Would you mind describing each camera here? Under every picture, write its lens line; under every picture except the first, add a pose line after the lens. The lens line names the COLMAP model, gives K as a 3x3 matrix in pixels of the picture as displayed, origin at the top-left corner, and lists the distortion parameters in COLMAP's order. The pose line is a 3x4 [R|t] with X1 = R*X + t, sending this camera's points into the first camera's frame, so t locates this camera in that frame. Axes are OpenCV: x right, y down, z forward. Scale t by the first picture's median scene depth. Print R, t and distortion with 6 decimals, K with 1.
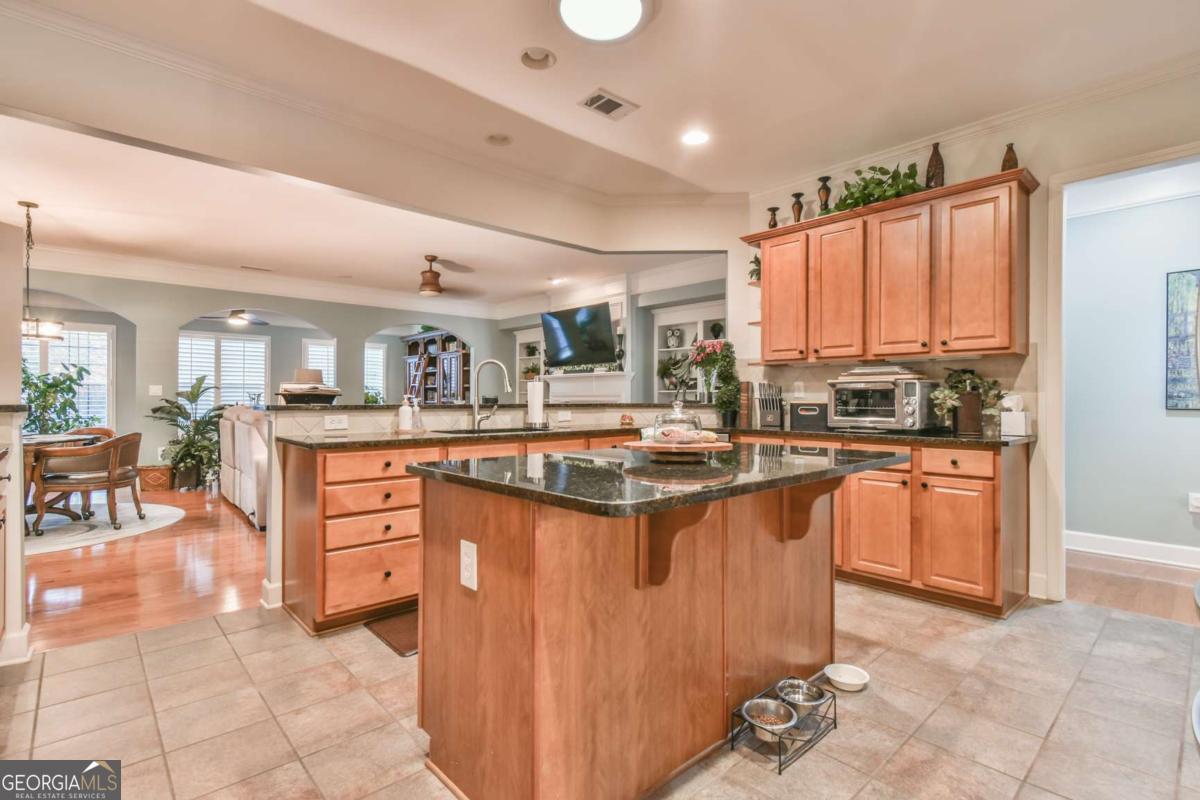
lens RADIAL K [[562.0, 0, 601.8], [0, 562.0, 396.8], [0, 0, 1]] dist [-0.000435, -0.000089]
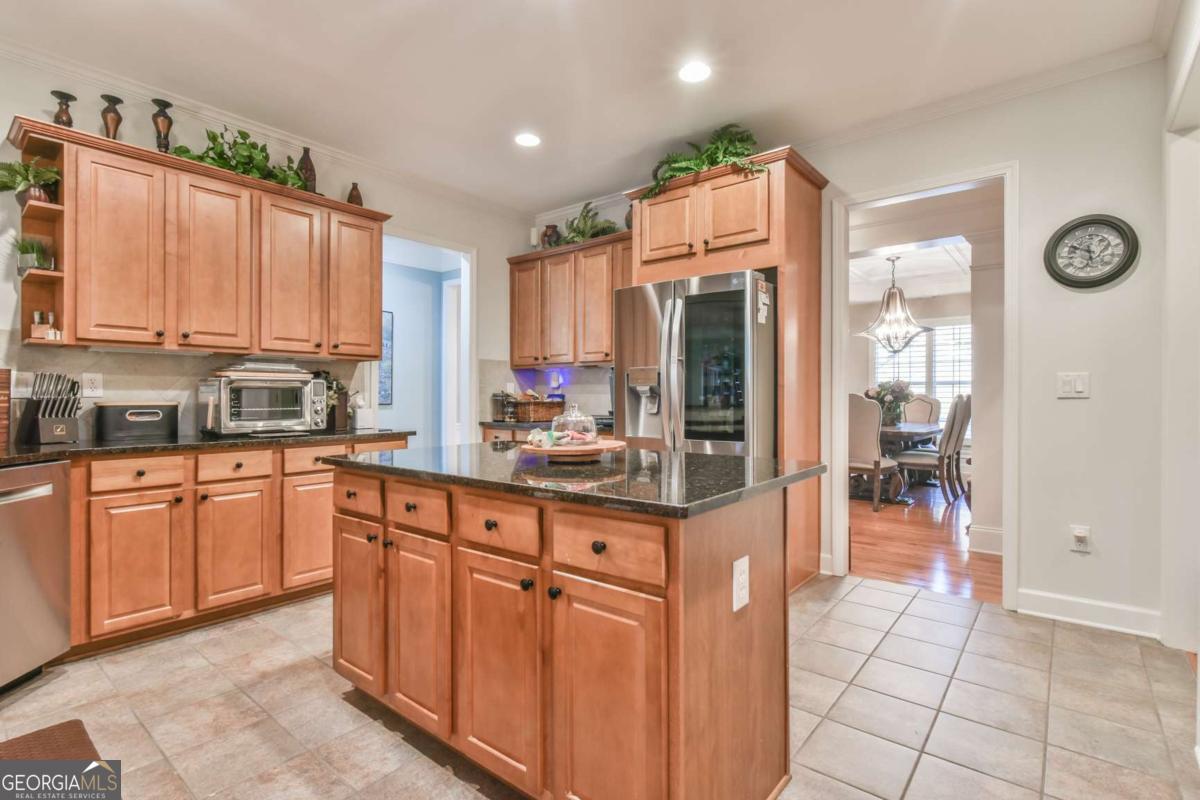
lens RADIAL K [[572.2, 0, 602.9], [0, 572.2, 397.2], [0, 0, 1]] dist [-0.000772, -0.000755]
pose [[-0.149368, -0.002720, 0.988778, -0.260766], [-0.003965, 0.999990, 0.002152, -0.001427], [-0.988774, -0.003599, -0.149377, 0.316236]]
